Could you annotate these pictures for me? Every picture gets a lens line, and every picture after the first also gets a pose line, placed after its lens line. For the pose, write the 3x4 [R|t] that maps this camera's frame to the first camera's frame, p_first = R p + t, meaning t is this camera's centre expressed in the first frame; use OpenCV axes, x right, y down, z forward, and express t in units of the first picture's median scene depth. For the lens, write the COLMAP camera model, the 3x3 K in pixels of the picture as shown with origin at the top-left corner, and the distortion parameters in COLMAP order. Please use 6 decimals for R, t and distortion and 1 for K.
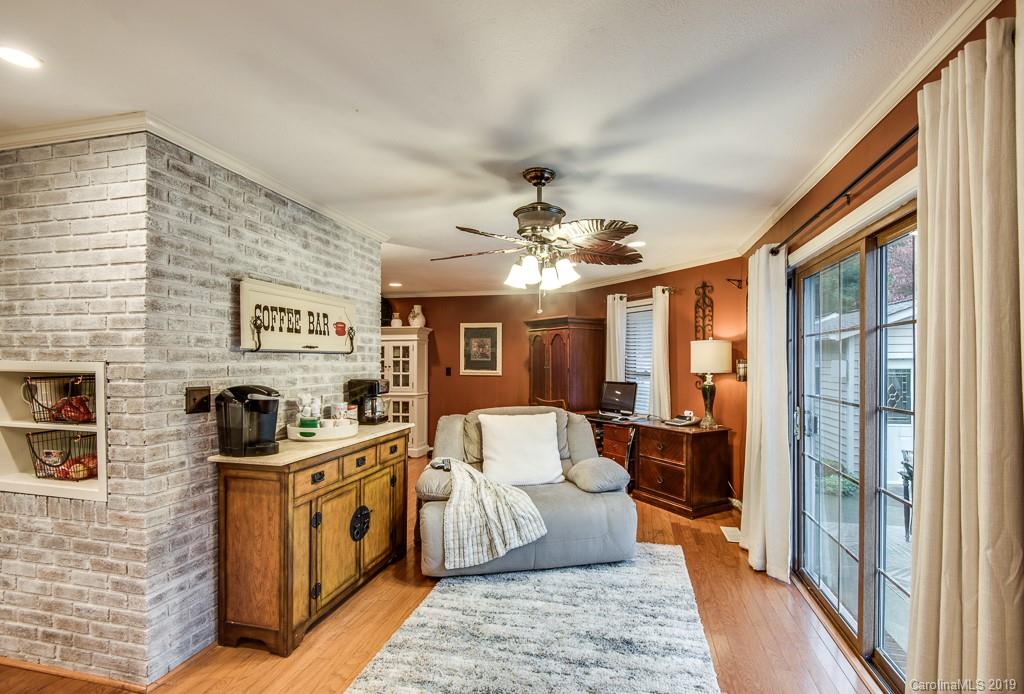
lens RADIAL K [[474.8, 0, 520.8], [0, 474.8, 356.9], [0, 0, 1]] dist [-0.002119, -0.000324]
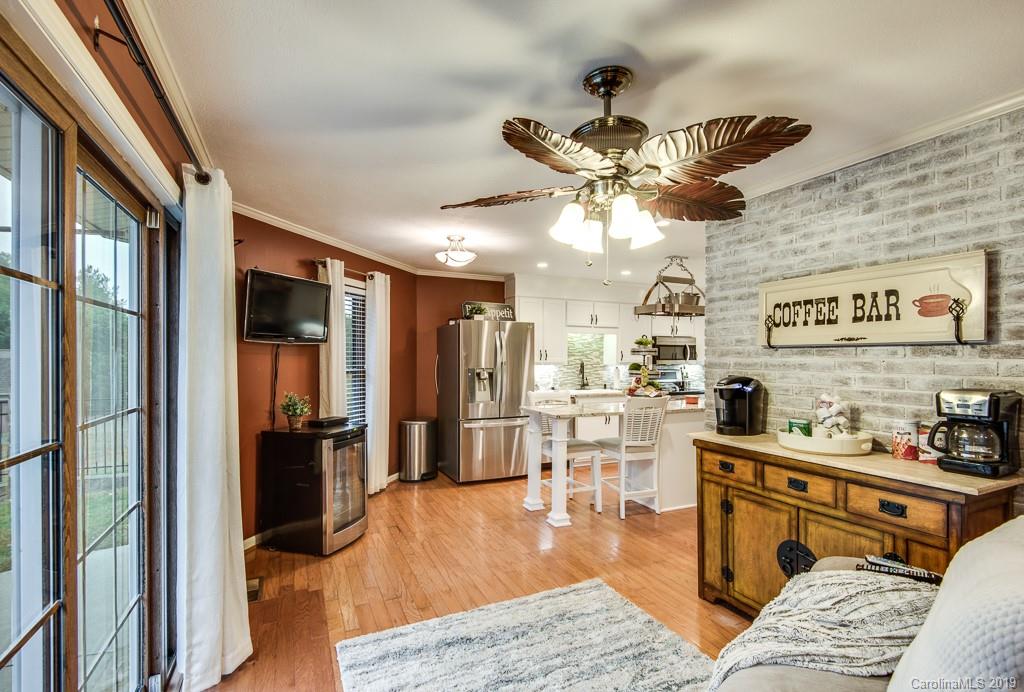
lens RADIAL K [[474.8, 0, 517.5], [0, 474.8, 352.8], [0, 0, 1]] dist [-0.002119, -0.000324]
pose [[-0.783017, -0.012552, -0.621874, 0.540360], [-0.002317, 0.999848, -0.017263, 0.018985], [0.621996, -0.012077, -0.782927, 1.399343]]
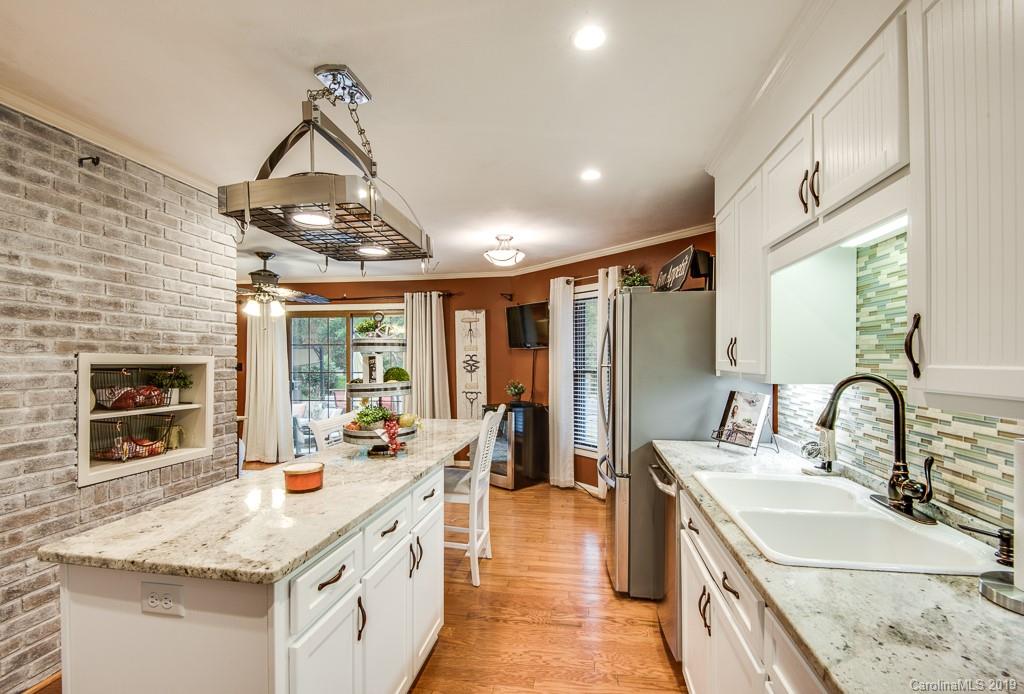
lens RADIAL K [[474.8, 0, 511.7], [0, 474.8, 354.4], [0, 0, 1]] dist [-0.002119, -0.000324]
pose [[-0.062093, 0.010505, 0.998015, -1.811640], [-0.002996, 0.999938, -0.010711, 0.014996], [-0.998066, -0.003656, -0.062058, 0.153188]]
